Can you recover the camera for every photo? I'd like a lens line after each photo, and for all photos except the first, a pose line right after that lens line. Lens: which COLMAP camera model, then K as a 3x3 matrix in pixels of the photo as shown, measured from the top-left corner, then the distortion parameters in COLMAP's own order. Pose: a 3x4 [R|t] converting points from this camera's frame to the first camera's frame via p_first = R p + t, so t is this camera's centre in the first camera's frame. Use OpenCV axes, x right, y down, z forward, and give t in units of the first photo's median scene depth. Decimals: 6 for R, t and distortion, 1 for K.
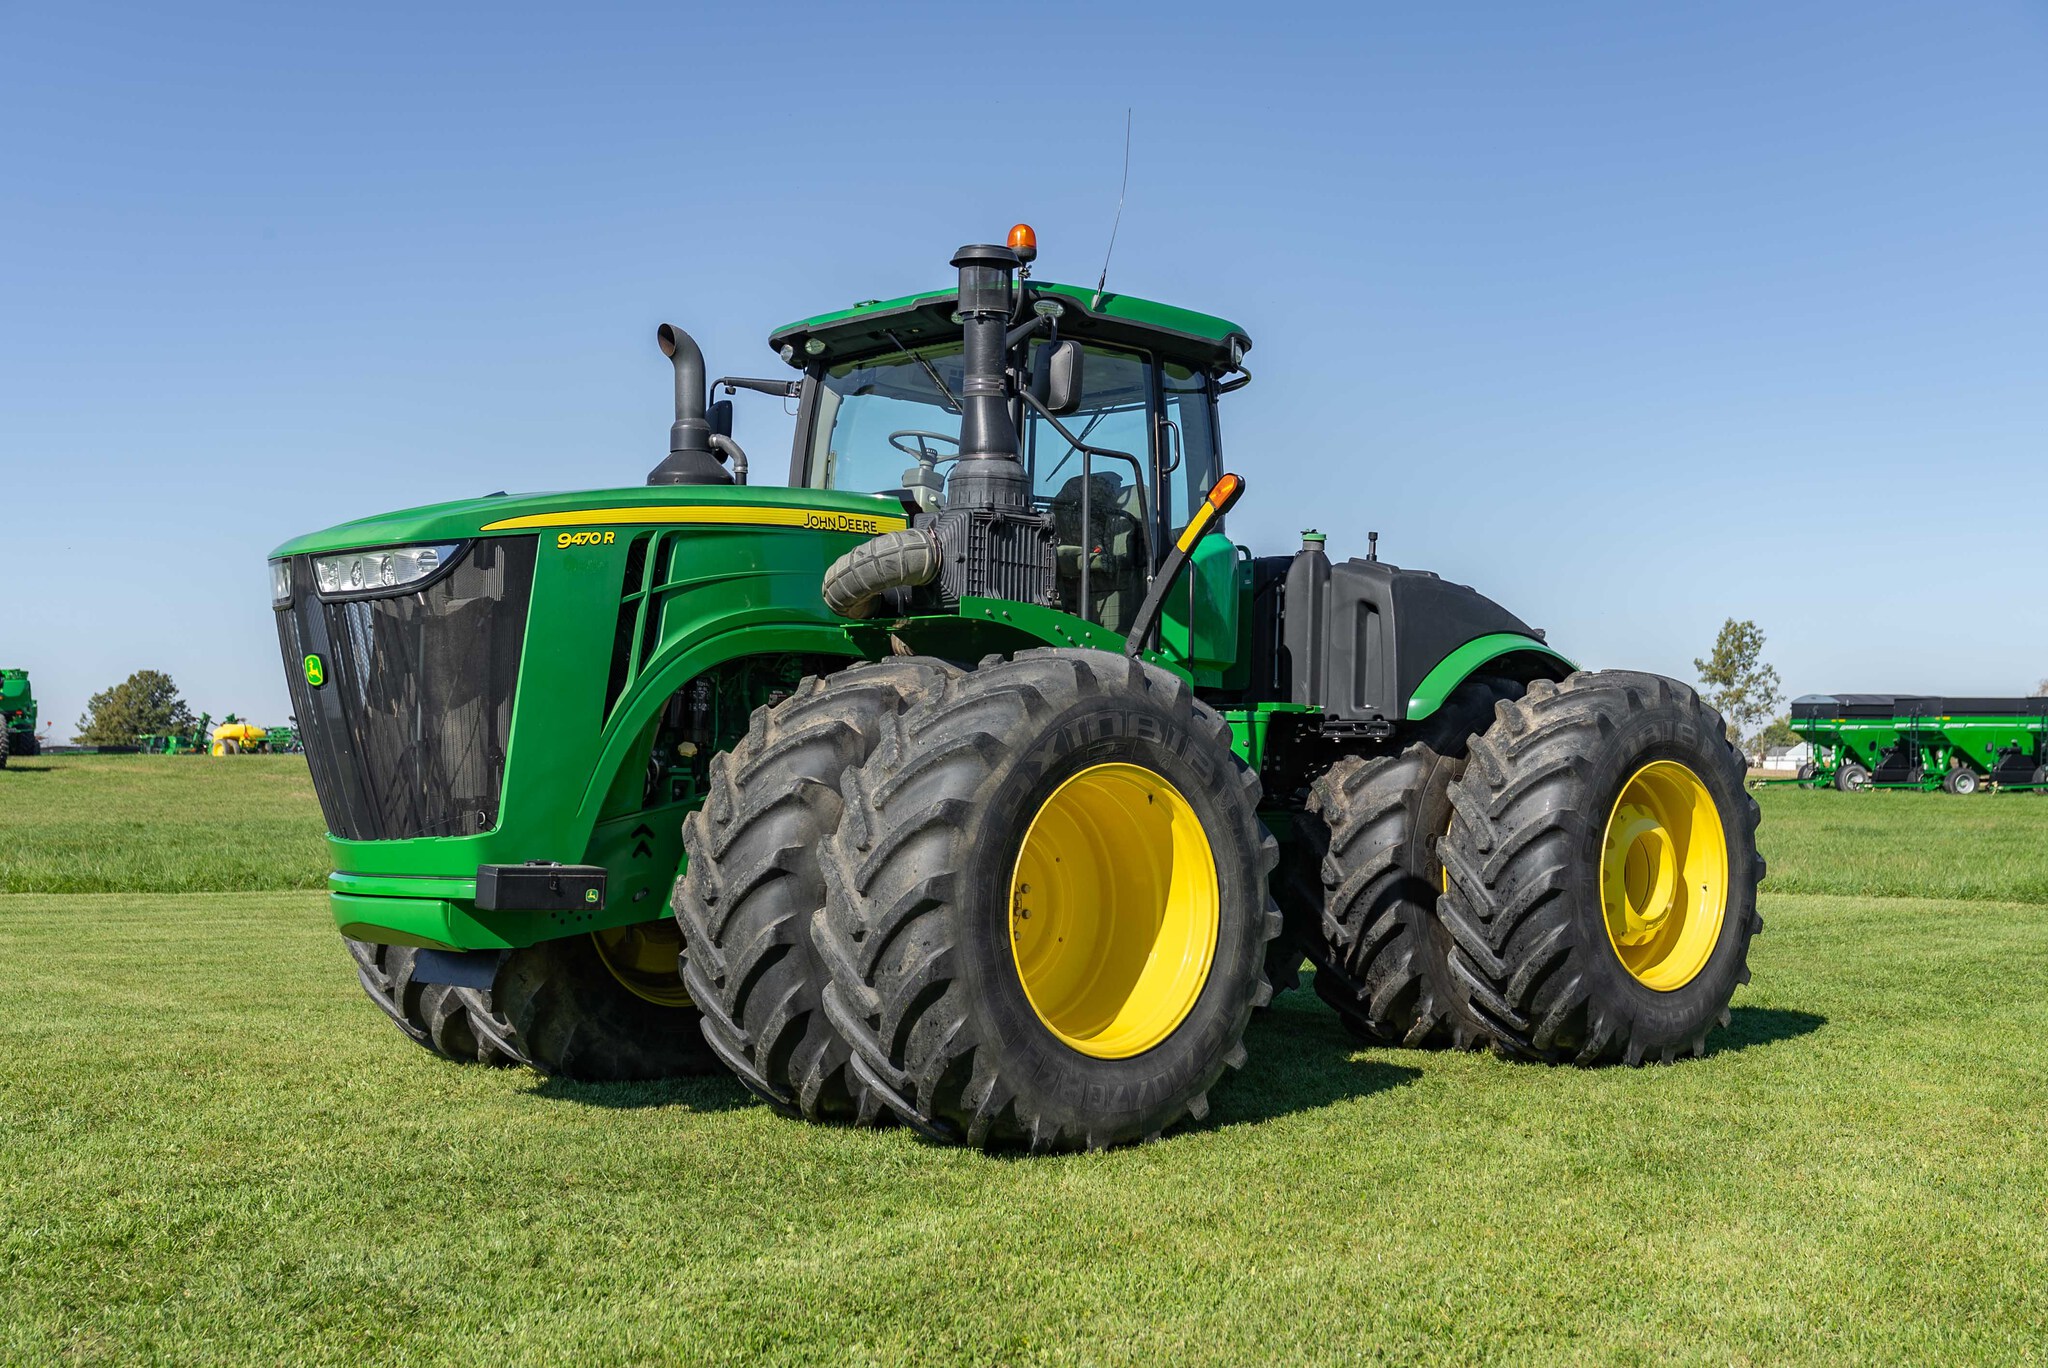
lens RADIAL K [[2382.6, 0, 1034.8], [0, 2382.6, 681.4], [0, 0, 1]] dist [0.010508, 0.000000]
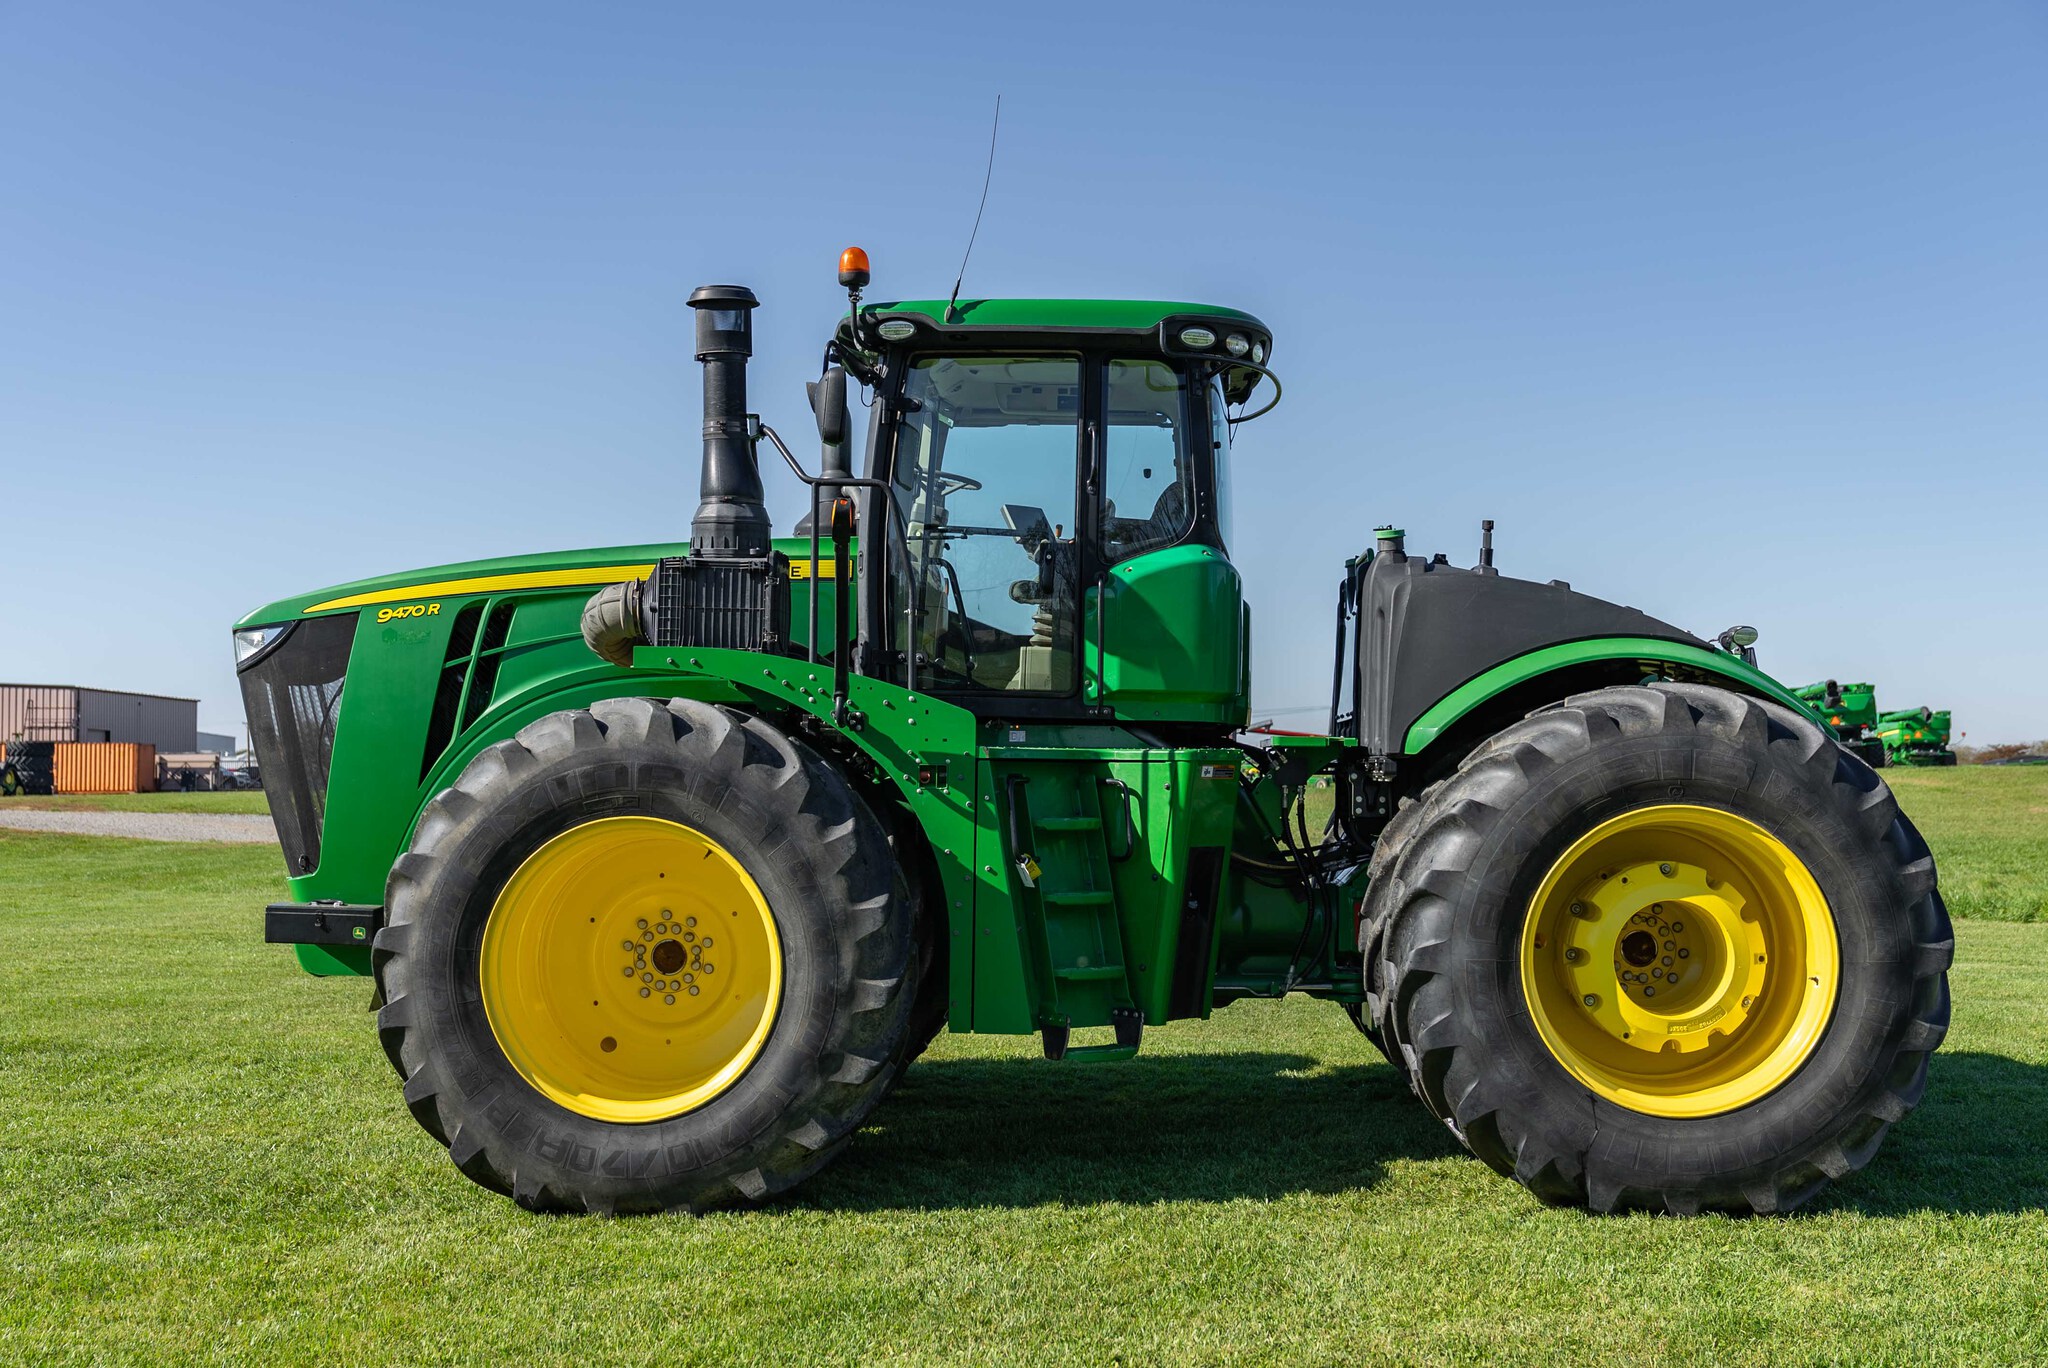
lens RADIAL K [[2382.6, 0, 1027.9], [0, 2382.6, 689.2], [0, 0, 1]] dist [0.010508, 0.000000]
pose [[0.701507, -0.033130, -0.711892, 0.793880], [0.032734, 0.999362, -0.014251, 0.001668], [0.711911, -0.013306, 0.702144, 0.414244]]
